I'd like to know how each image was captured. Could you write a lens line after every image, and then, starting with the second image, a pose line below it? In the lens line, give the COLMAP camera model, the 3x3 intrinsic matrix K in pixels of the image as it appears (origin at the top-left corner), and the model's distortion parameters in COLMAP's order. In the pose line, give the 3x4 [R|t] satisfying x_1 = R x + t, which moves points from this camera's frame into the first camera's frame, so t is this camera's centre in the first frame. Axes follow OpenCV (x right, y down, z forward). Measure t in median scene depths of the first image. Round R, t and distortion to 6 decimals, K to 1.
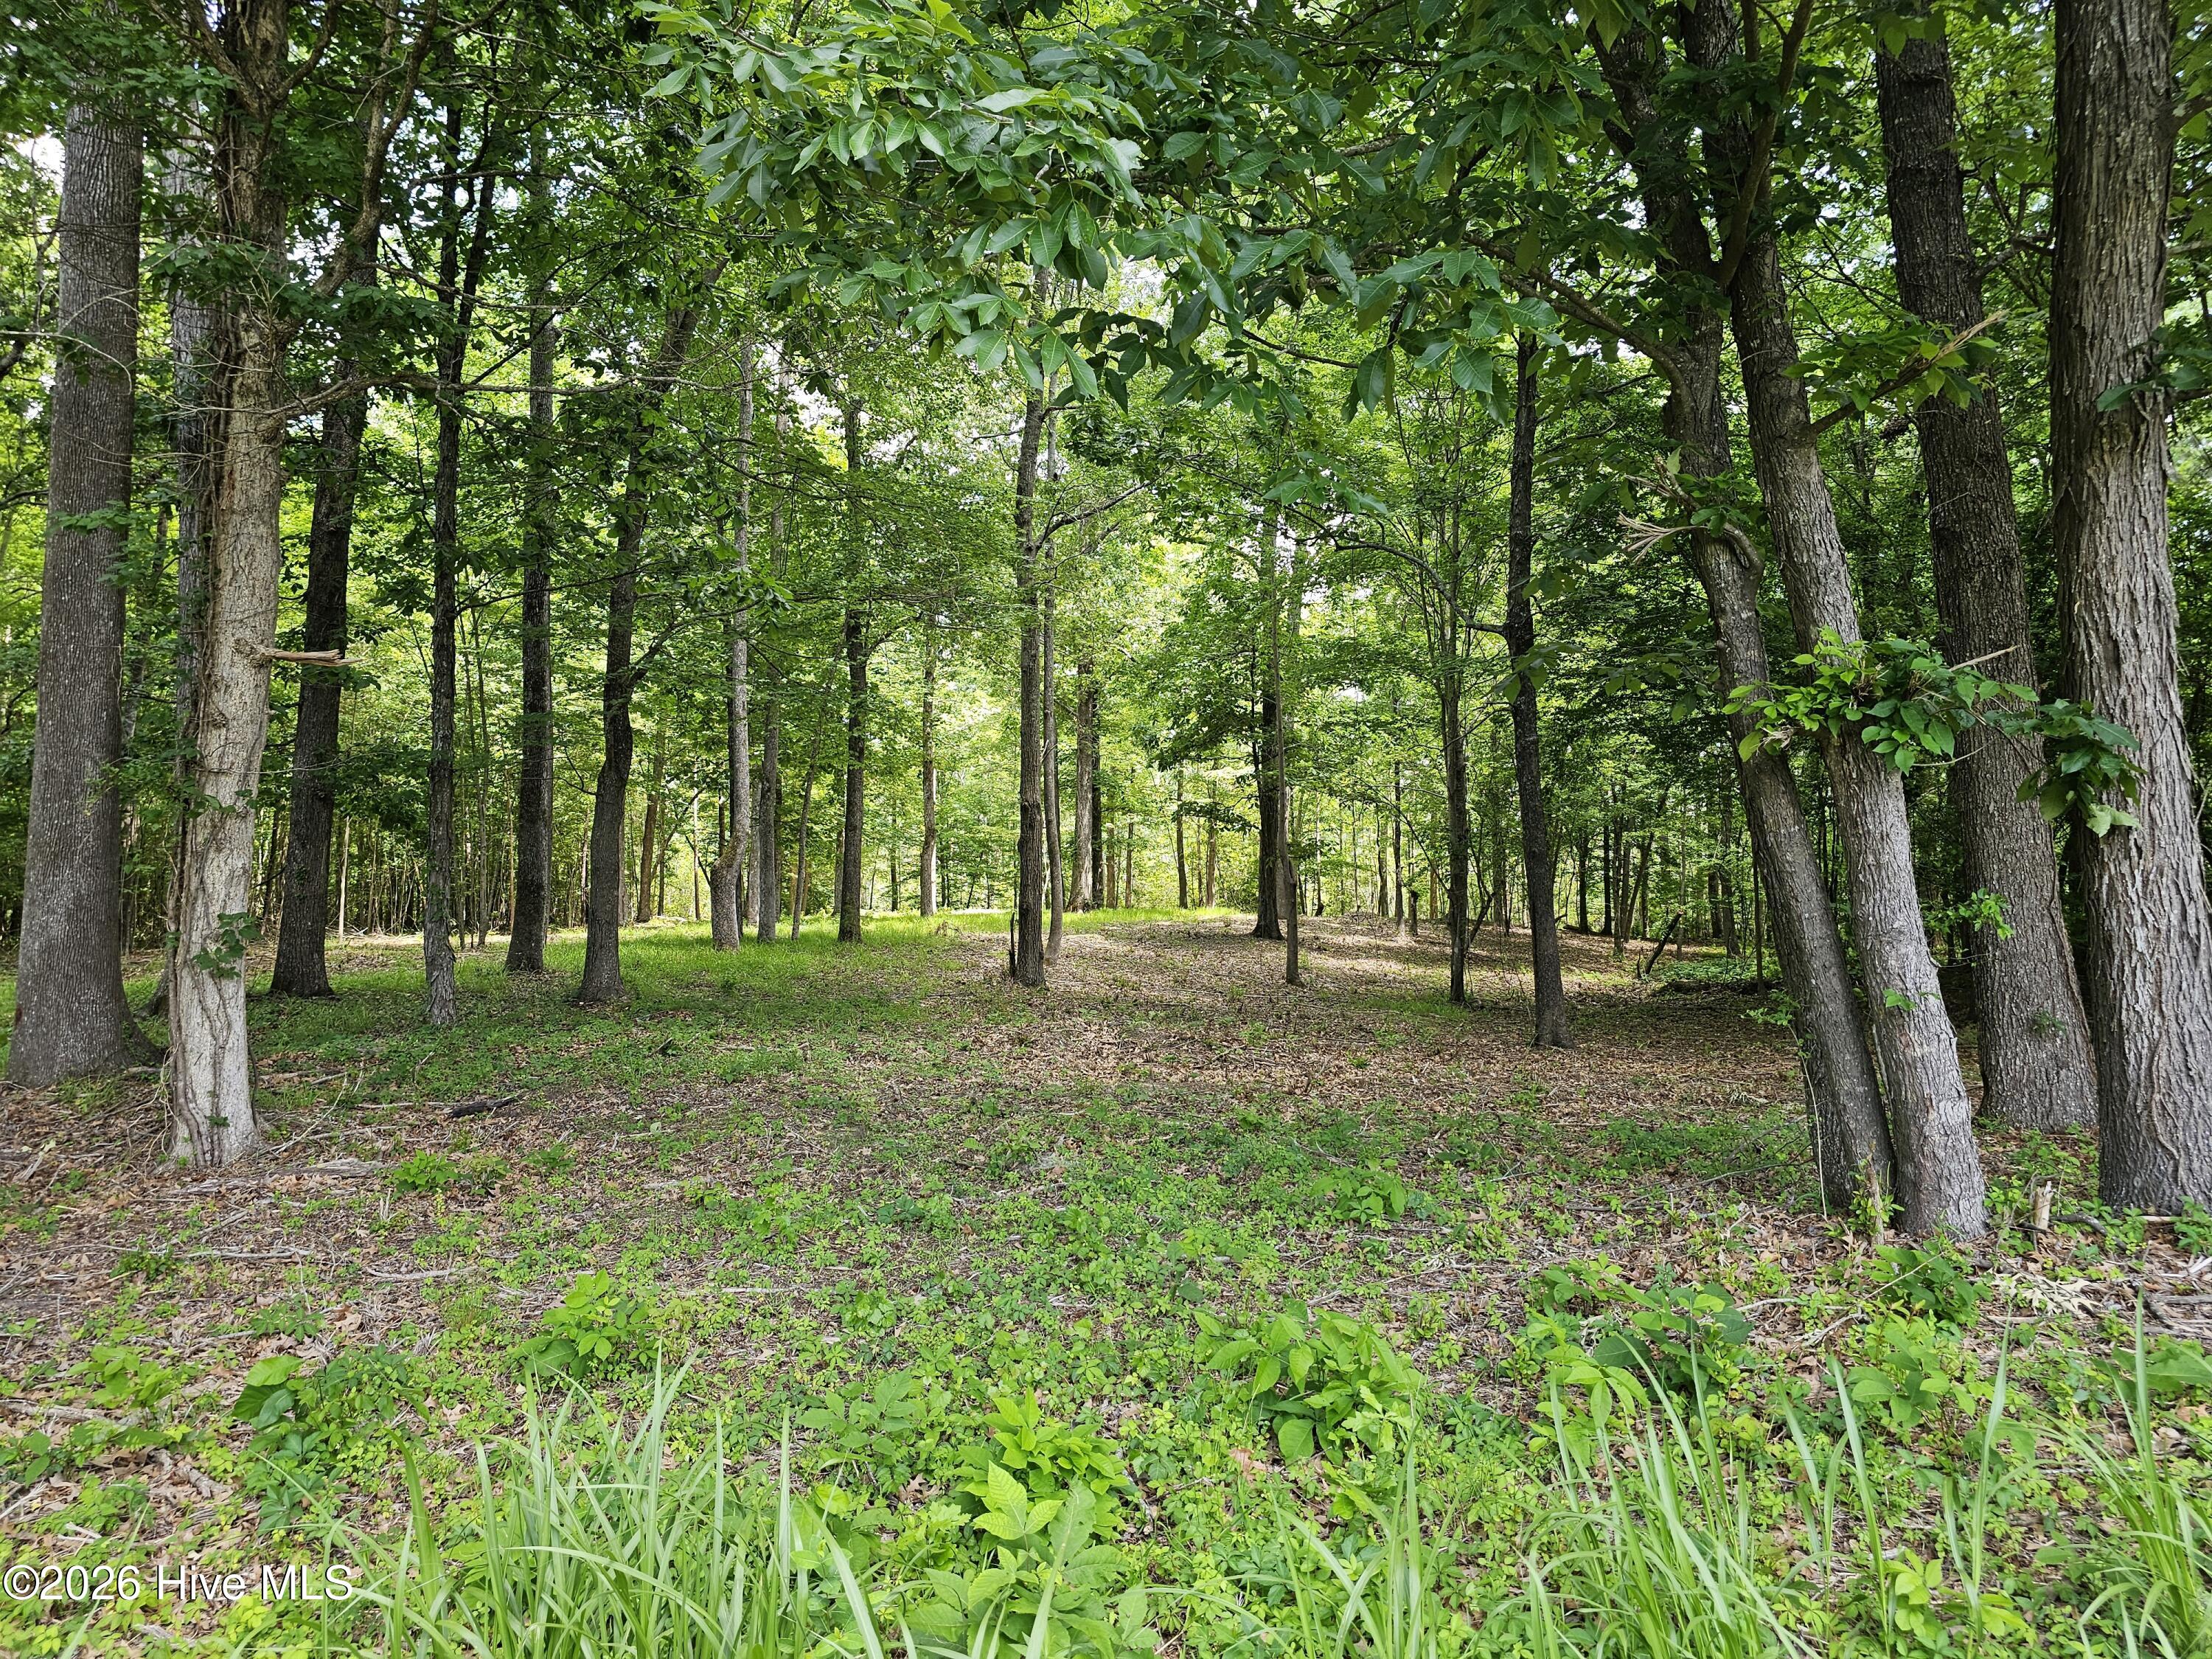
lens RADIAL K [[1471.9, 0, 1120.4], [0, 1471.9, 819.1], [0, 0, 1]] dist [0.037542, -0.030130]
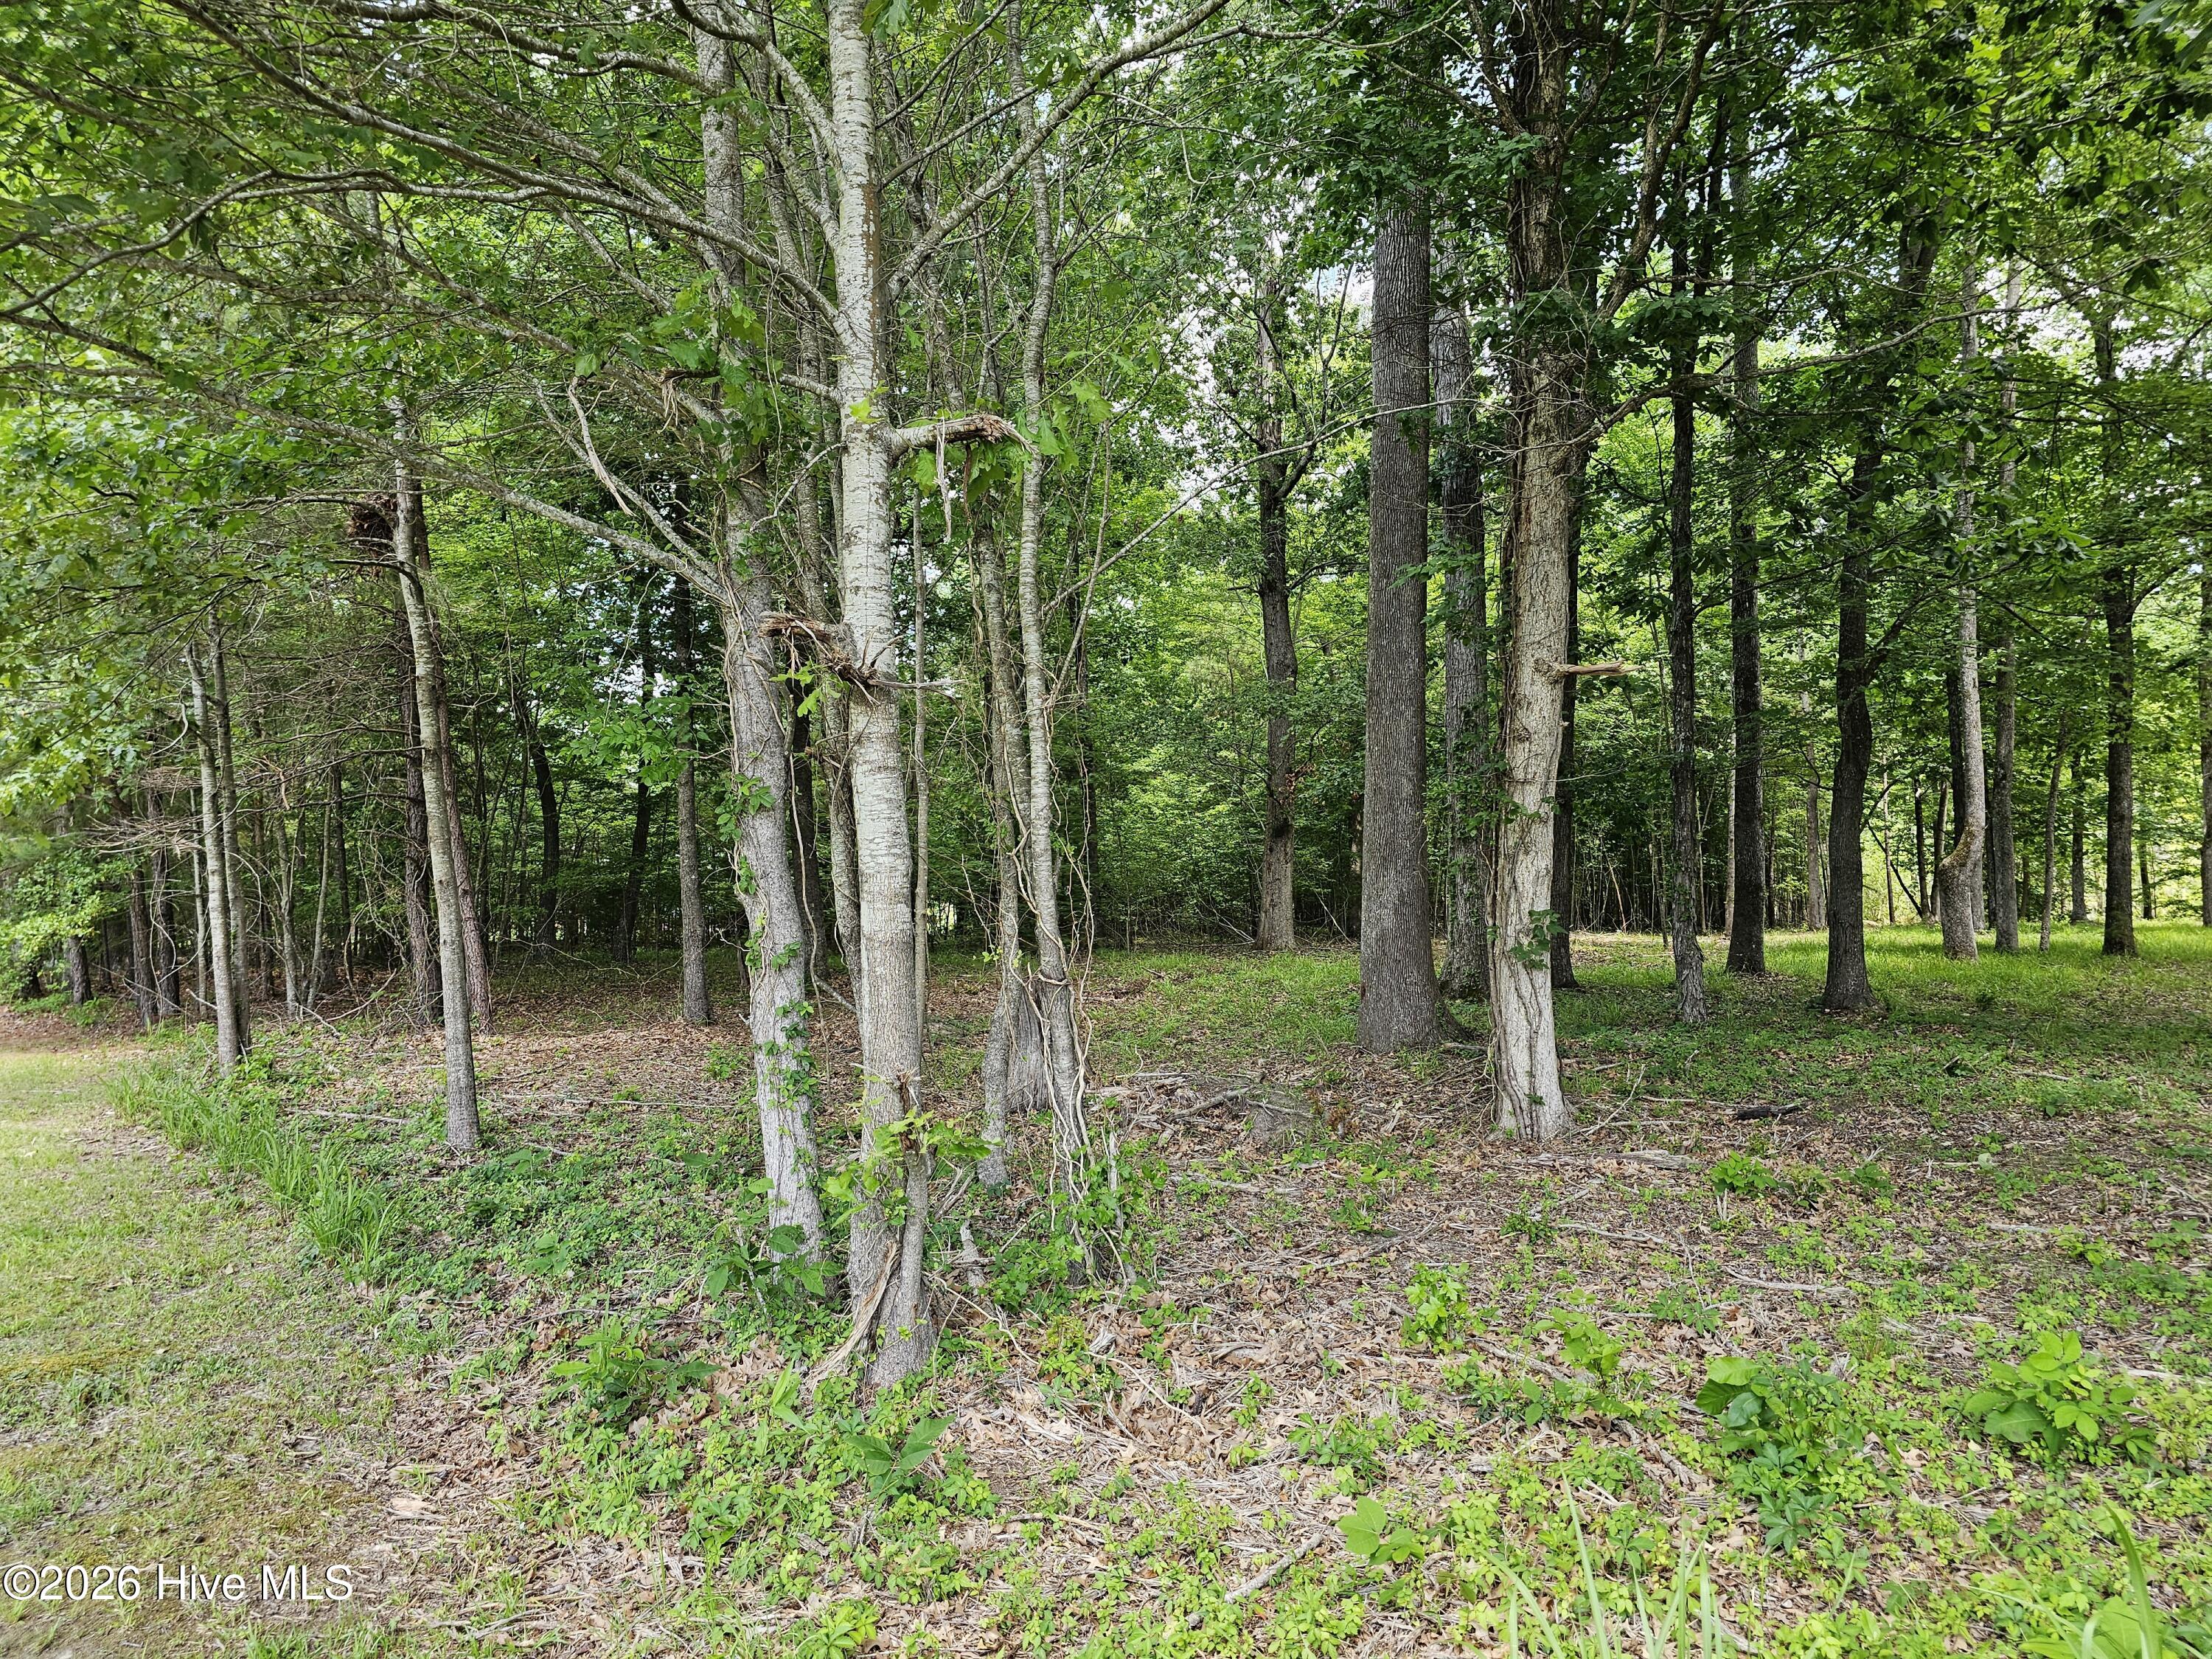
lens RADIAL K [[1463.1, 0, 1106.0], [0, 1463.1, 829.5], [0, 0, 1]] dist [0.040723, -0.036090]
pose [[0.723080, -0.025544, -0.690292, -0.118469], [0.030010, 0.999534, -0.005552, 0.000702], [0.690112, -0.016702, 0.723510, -0.000370]]
